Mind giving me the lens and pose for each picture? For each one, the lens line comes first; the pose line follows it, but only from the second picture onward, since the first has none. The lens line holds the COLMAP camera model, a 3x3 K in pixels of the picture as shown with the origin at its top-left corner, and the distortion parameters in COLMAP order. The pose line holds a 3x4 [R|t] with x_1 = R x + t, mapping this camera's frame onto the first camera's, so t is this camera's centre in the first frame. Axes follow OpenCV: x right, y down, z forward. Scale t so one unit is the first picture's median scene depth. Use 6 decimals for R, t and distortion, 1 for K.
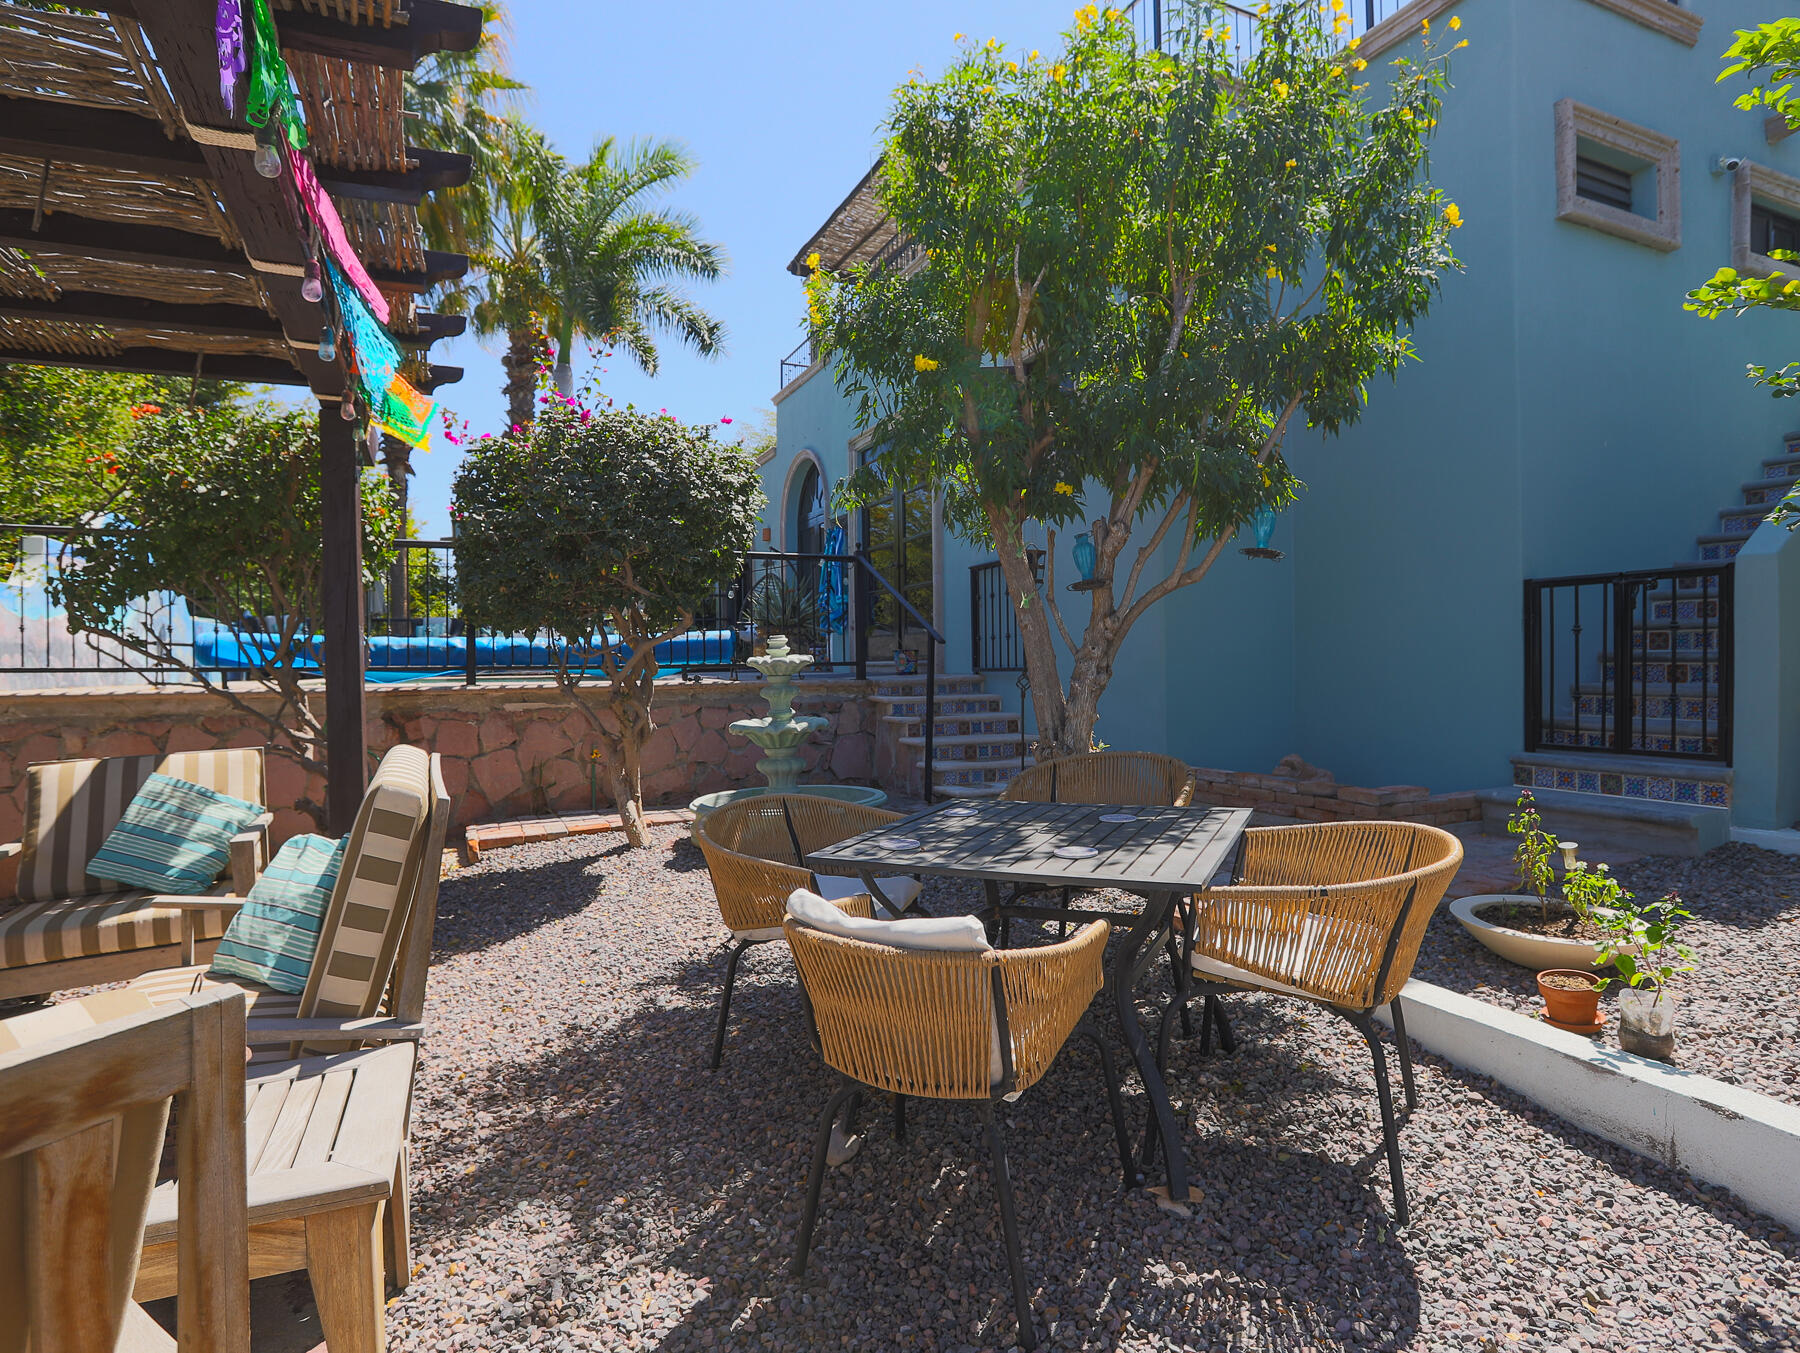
lens RADIAL K [[948.8, 0, 869.9], [0, 948.8, 670.0], [0, 0, 1]] dist [-0.039885, 0.000370]
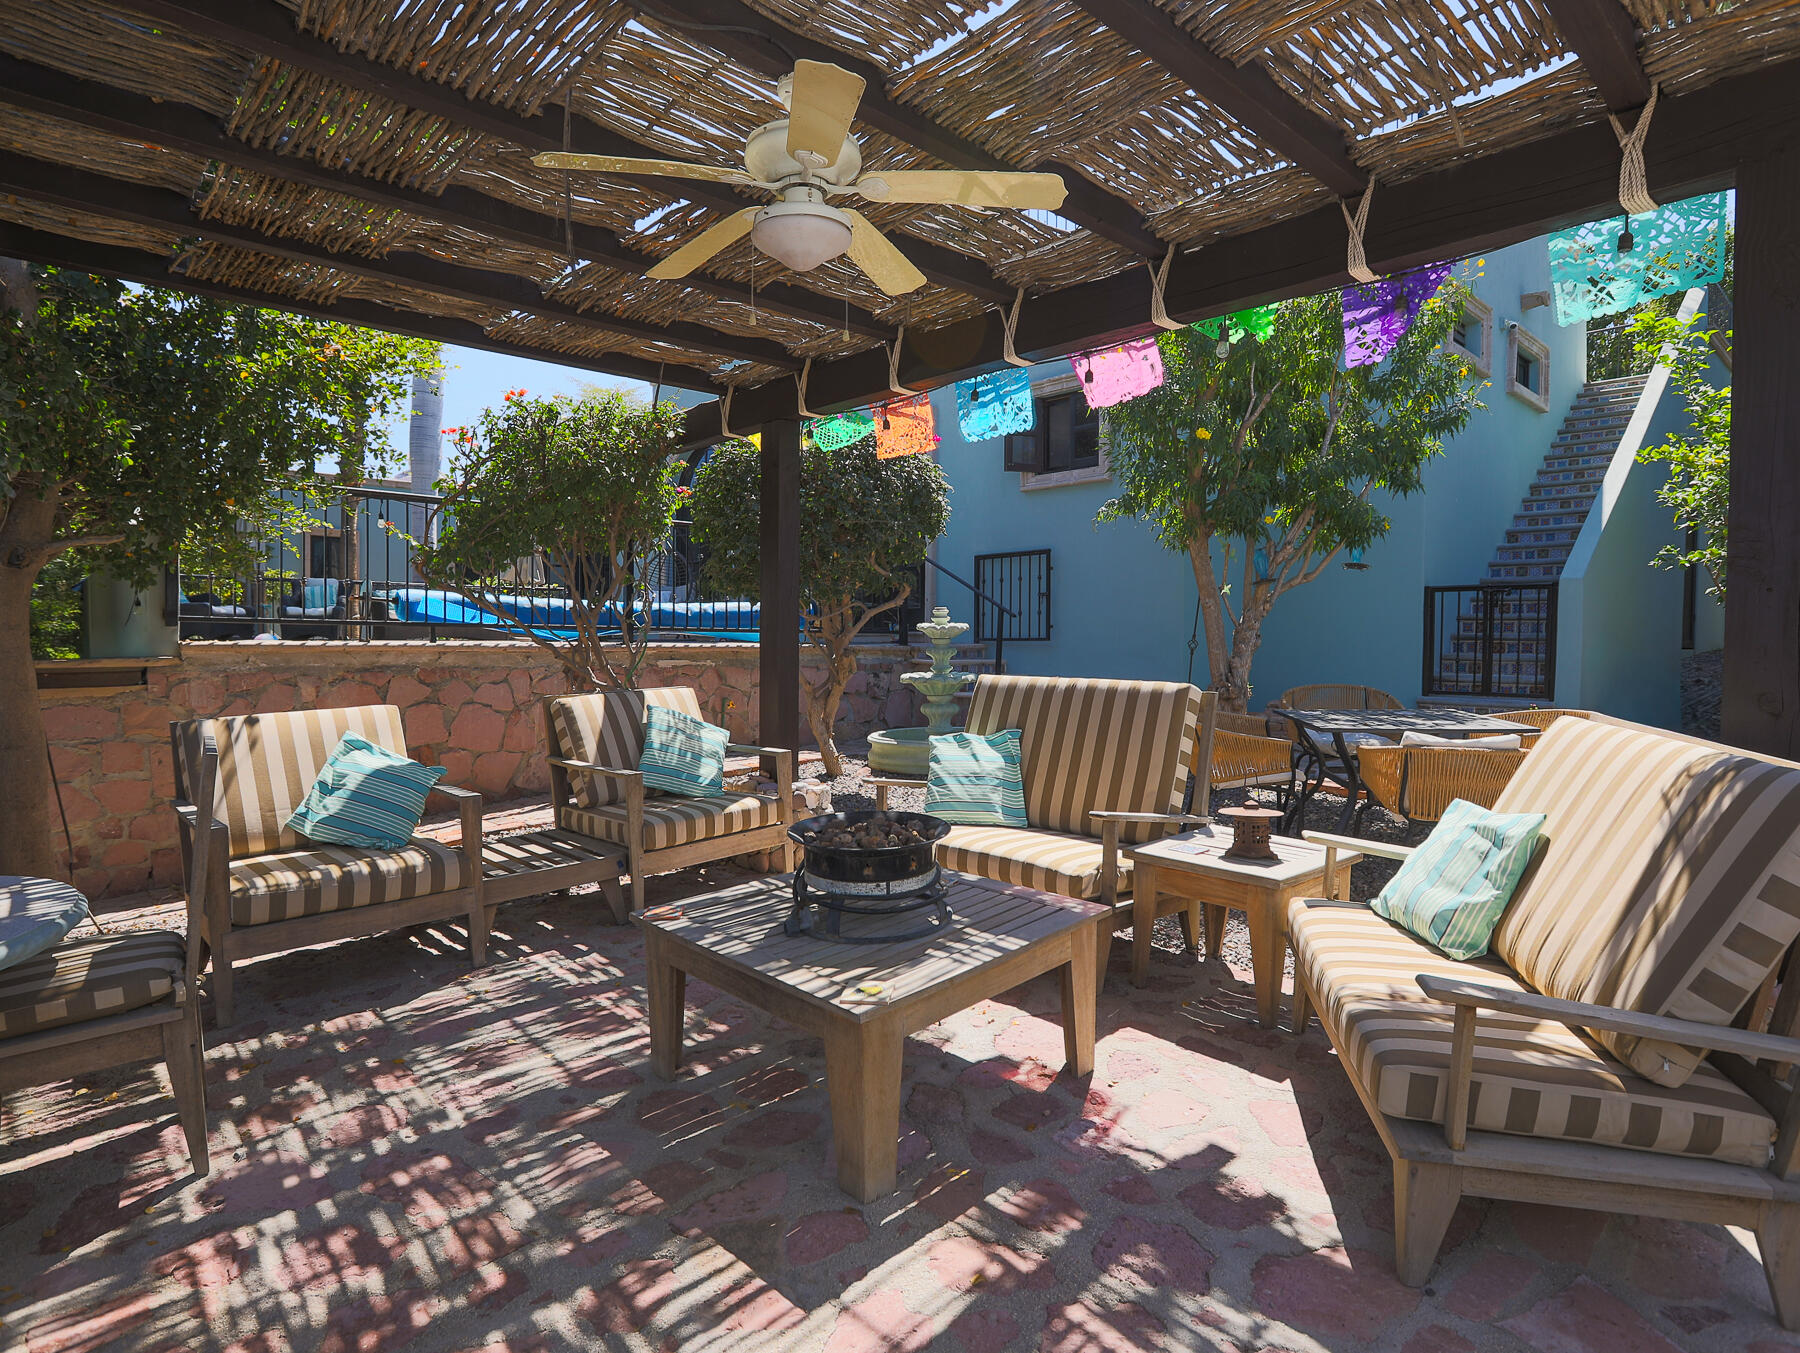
lens RADIAL K [[965.9, 0, 855.1], [0, 965.9, 722.3], [0, 0, 1]] dist [-0.023692, 0.000046]
pose [[0.951976, -0.007241, 0.306087, -0.716216], [-0.016409, 0.997077, 0.074624, 0.026842], [-0.305732, -0.076063, 0.949074, -0.251472]]
